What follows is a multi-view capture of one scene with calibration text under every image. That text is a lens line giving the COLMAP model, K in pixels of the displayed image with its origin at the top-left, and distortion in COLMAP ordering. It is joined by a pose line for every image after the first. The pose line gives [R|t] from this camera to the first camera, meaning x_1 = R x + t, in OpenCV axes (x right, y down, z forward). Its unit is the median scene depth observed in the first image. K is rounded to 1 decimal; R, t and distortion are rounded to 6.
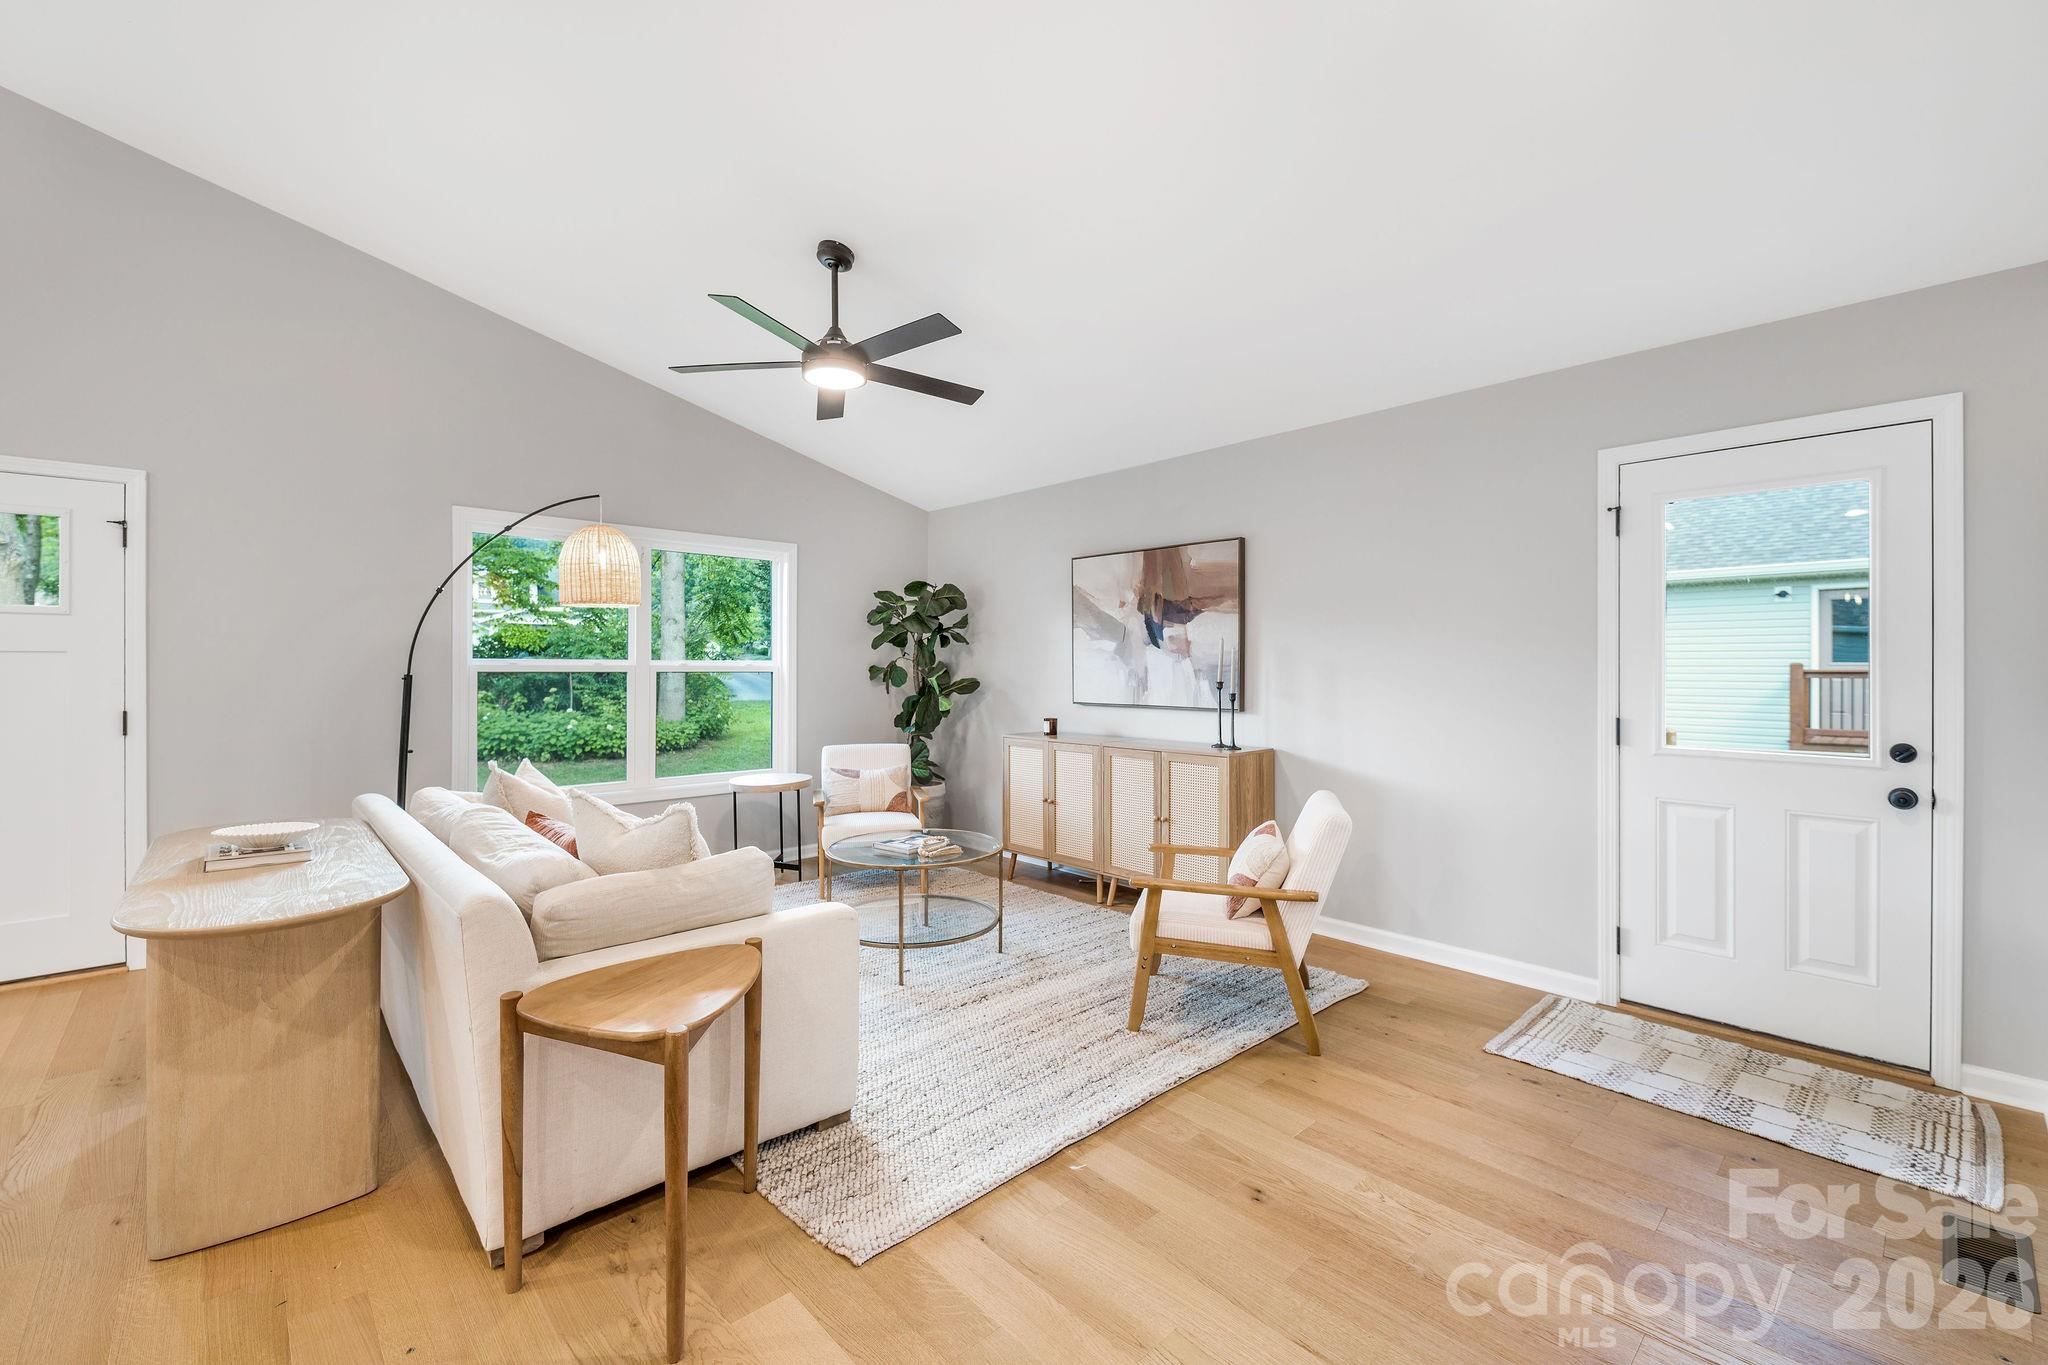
lens RADIAL K [[823.1, 0, 1047.6], [0, 823.1, 678.1], [0, 0, 1]] dist [0.014510, -0.006567]
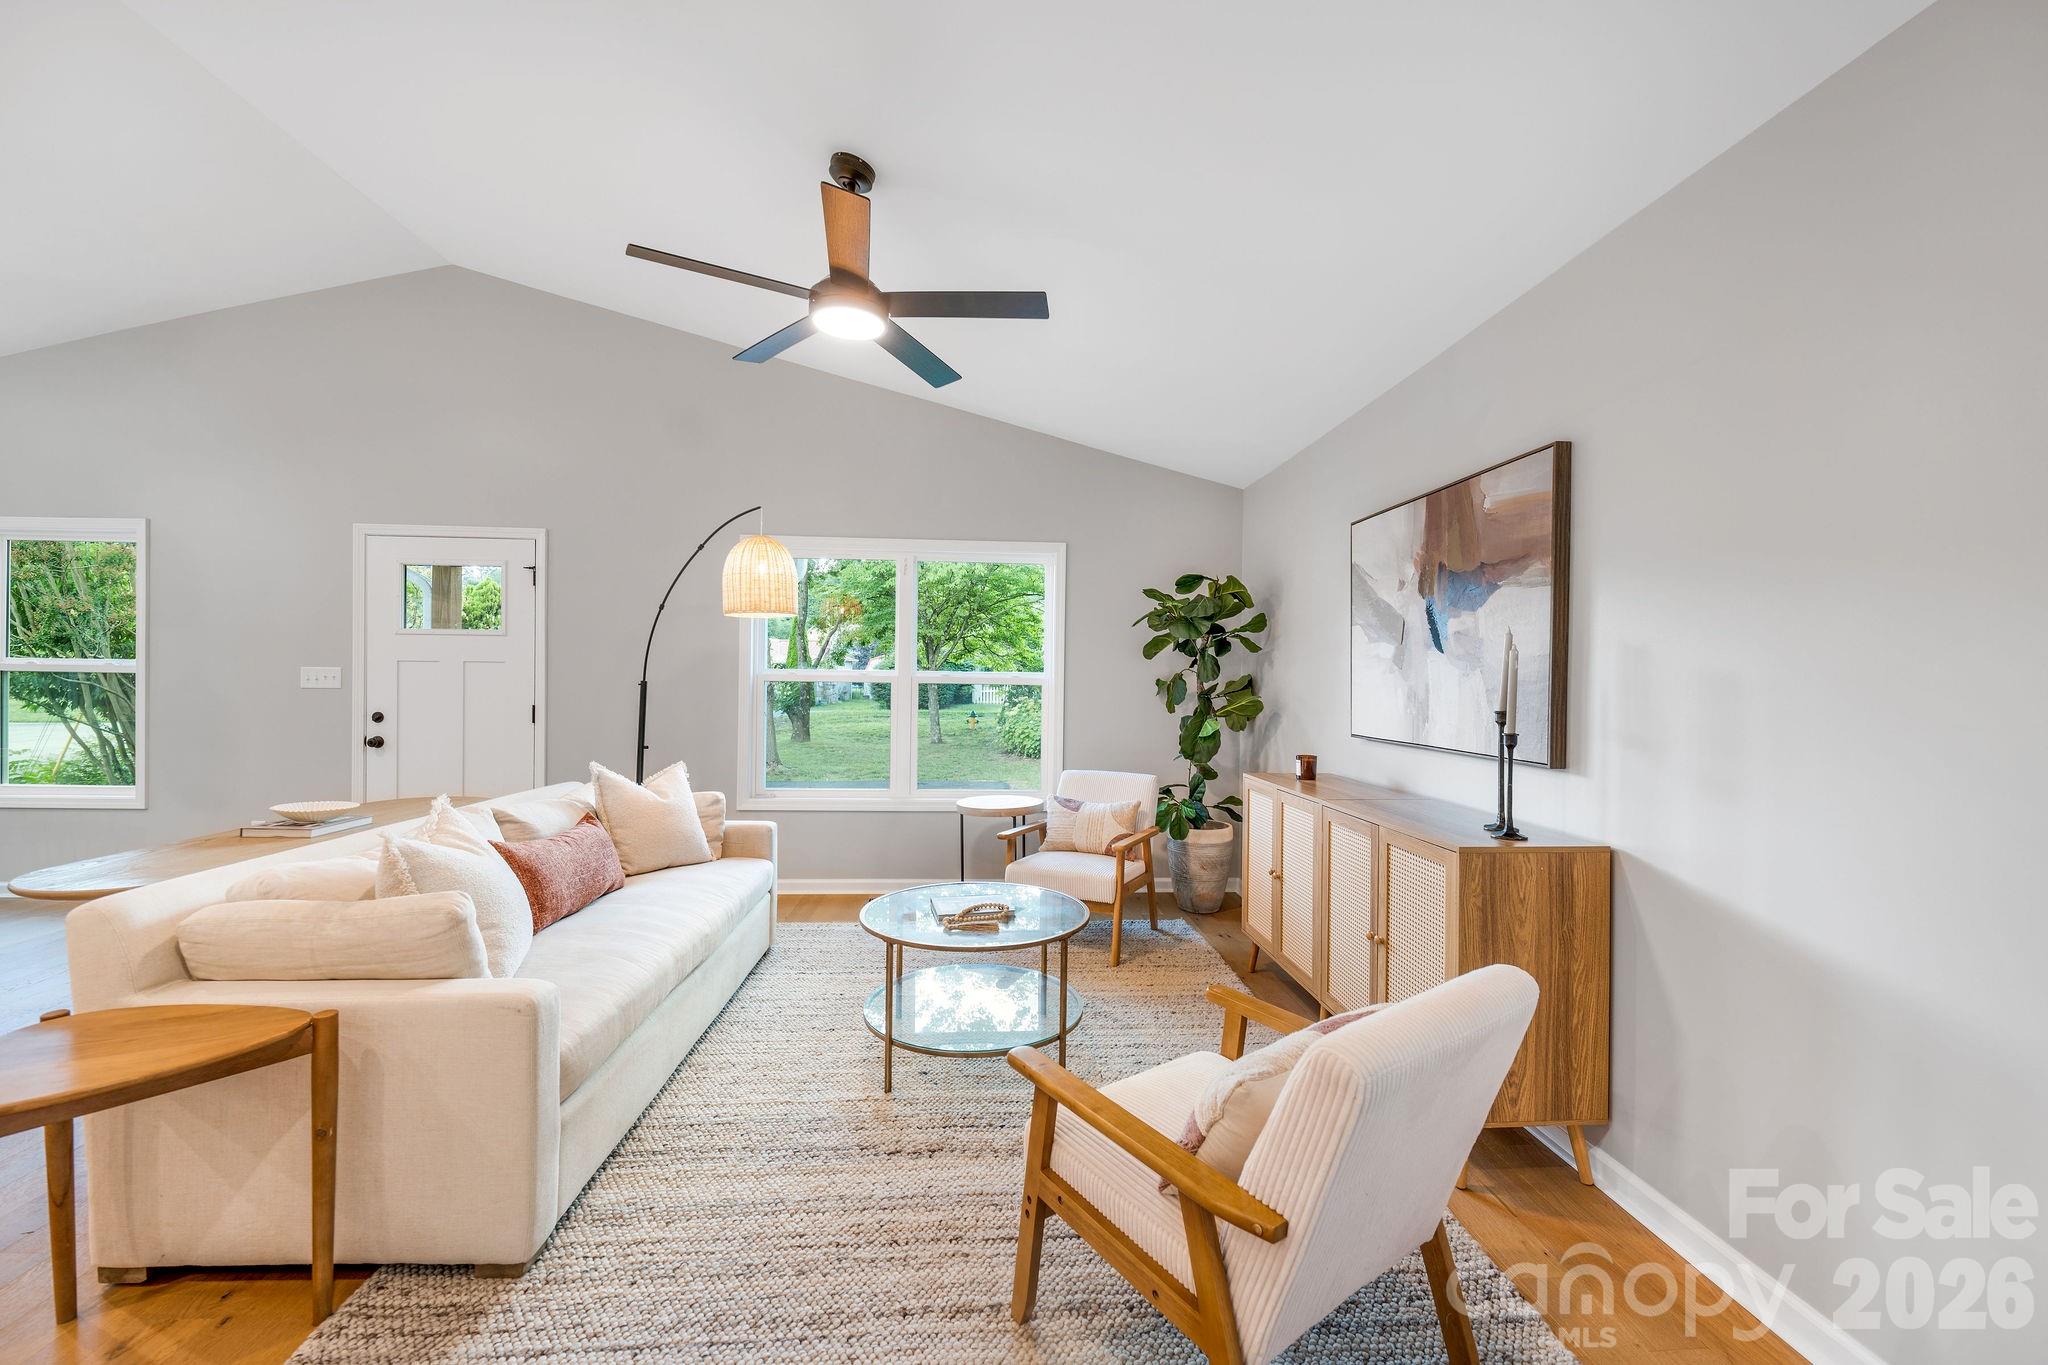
lens RADIAL K [[823.1, 0, 999.4], [0, 823.1, 683.0], [0, 0, 1]] dist [0.014510, -0.006567]
pose [[0.771441, 0.012494, -0.636178, 0.279403], [-0.019686, 0.999797, -0.004237, -0.005371], [0.635996, 0.015792, 0.771531, 0.336571]]
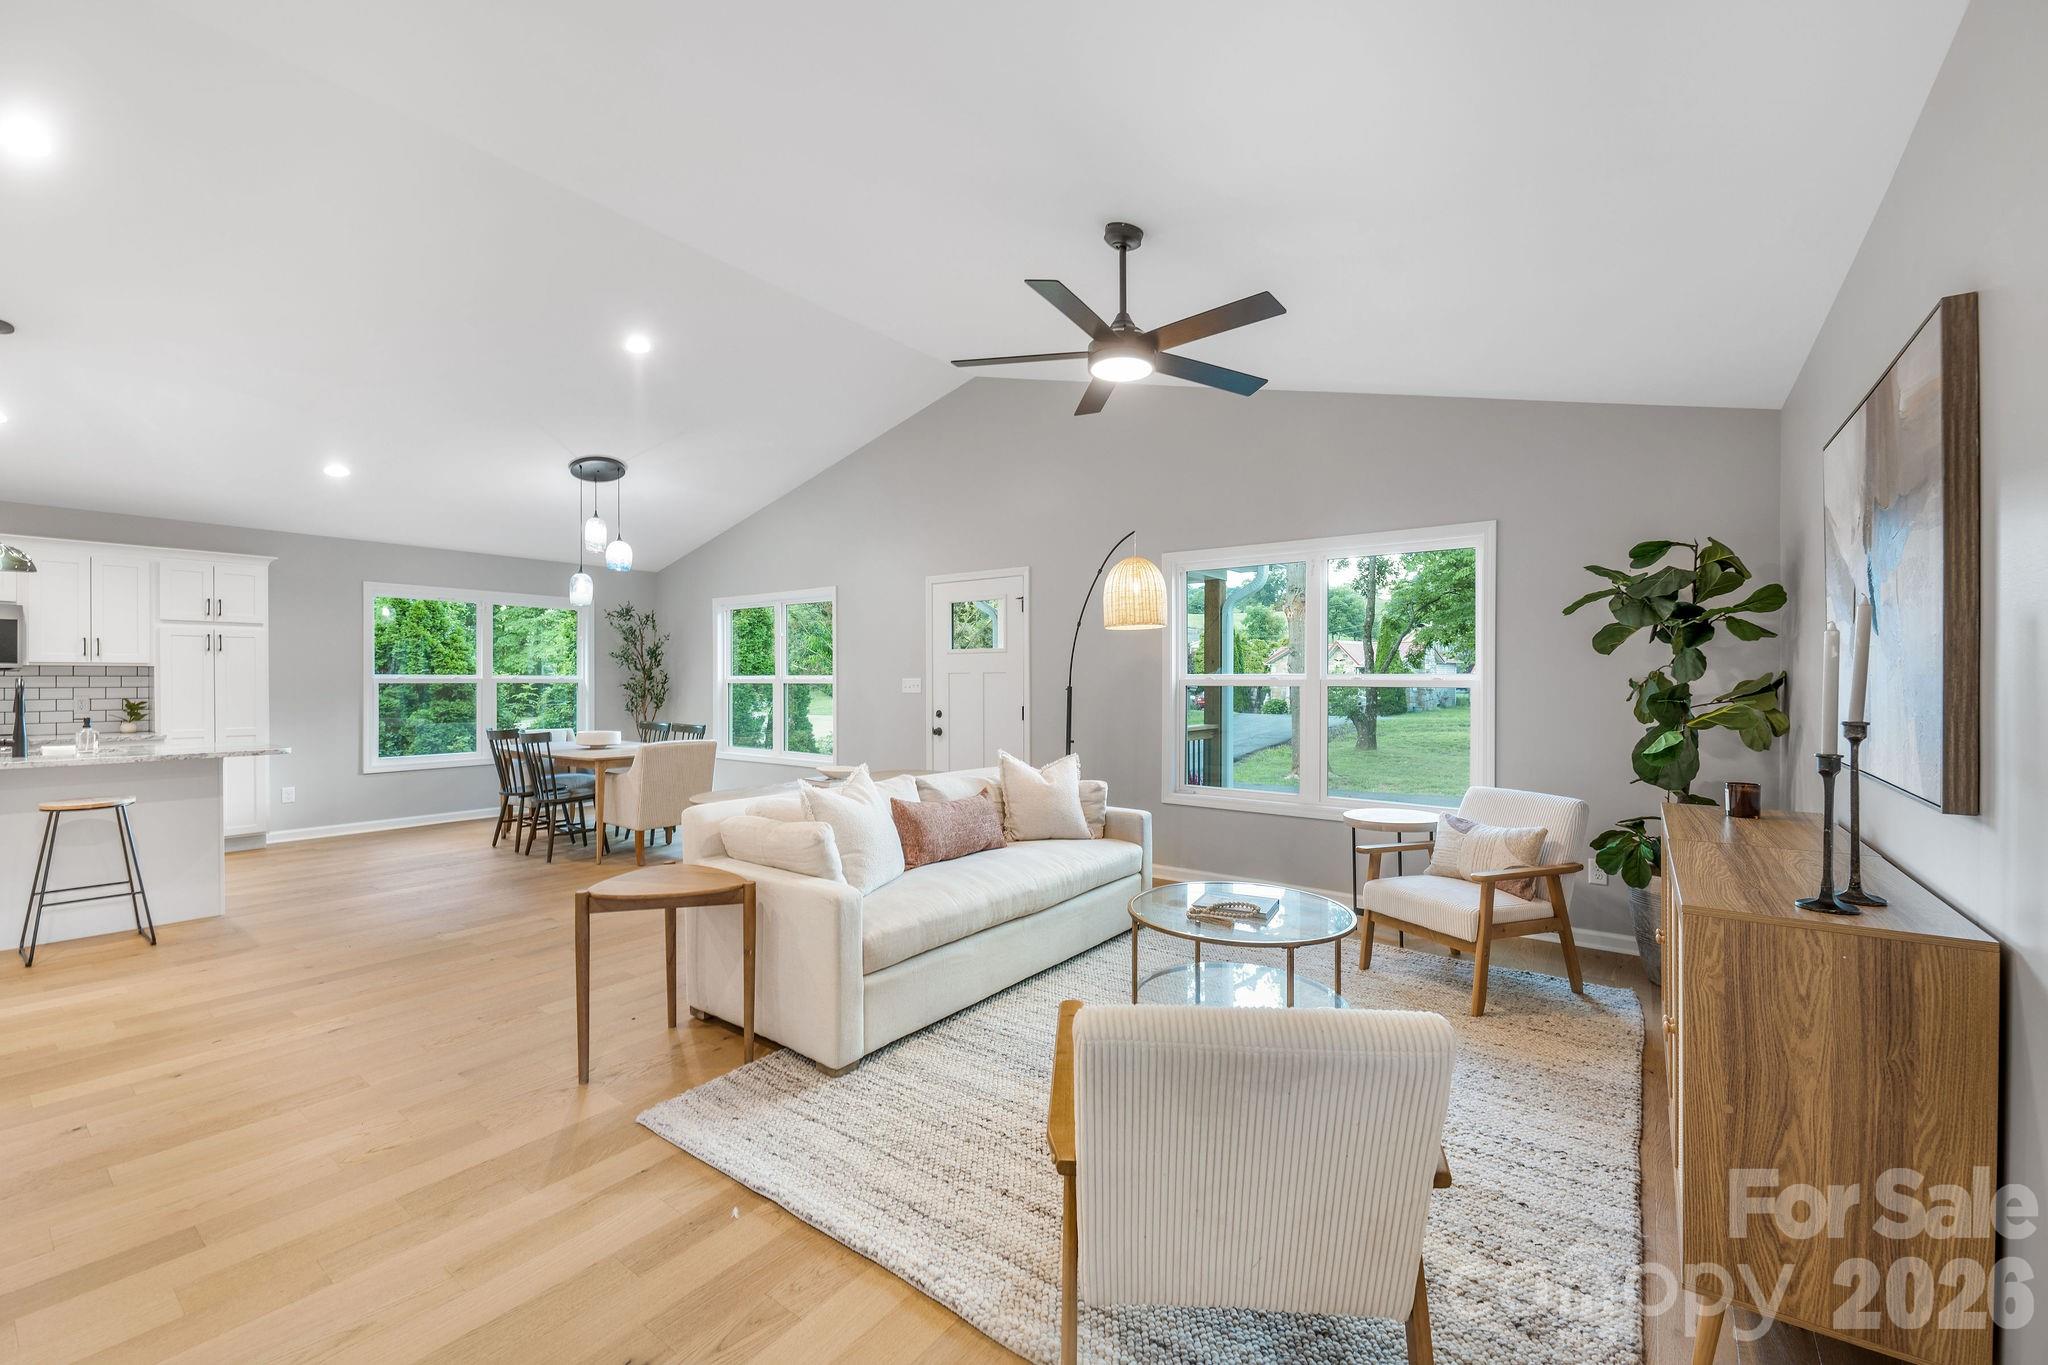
lens RADIAL K [[823.1, 0, 1008.9], [0, 823.1, 685.1], [0, 0, 1]] dist [0.014510, -0.006567]
pose [[0.167687, 0.005040, -0.985827, 0.466602], [-0.012633, 0.999916, 0.002963, -0.007578], [0.985759, 0.011957, 0.167736, 0.524561]]
